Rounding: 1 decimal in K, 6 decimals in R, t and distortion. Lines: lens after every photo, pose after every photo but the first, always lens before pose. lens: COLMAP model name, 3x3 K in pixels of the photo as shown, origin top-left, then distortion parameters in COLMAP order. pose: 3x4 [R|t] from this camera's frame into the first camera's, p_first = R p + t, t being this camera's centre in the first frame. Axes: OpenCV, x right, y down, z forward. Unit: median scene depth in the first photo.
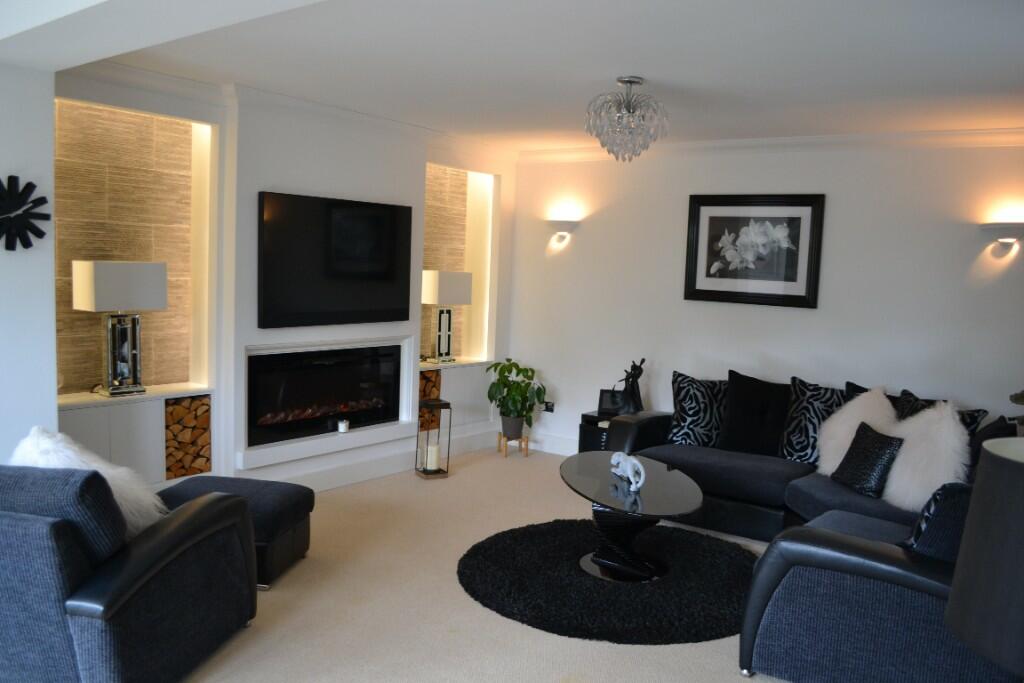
lens RADIAL K [[814.9, 0, 511.3], [0, 814.9, 354.2], [0, 0, 1]] dist [-0.081962, 0.002630]
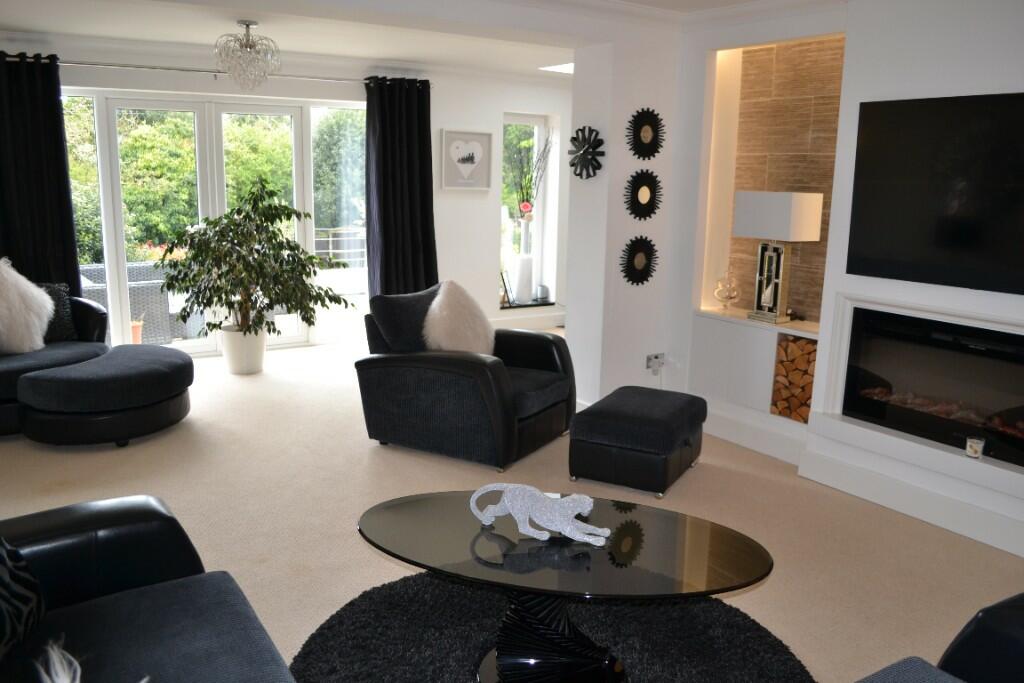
lens RADIAL K [[814.9, 0, 511.3], [0, 814.9, 354.2], [0, 0, 1]] dist [-0.081962, 0.002630]
pose [[-0.344094, 0.154796, -0.926087, 0.596948], [-0.132539, 0.968433, 0.211120, -0.082635], [0.929533, 0.195388, -0.312716, 0.996256]]
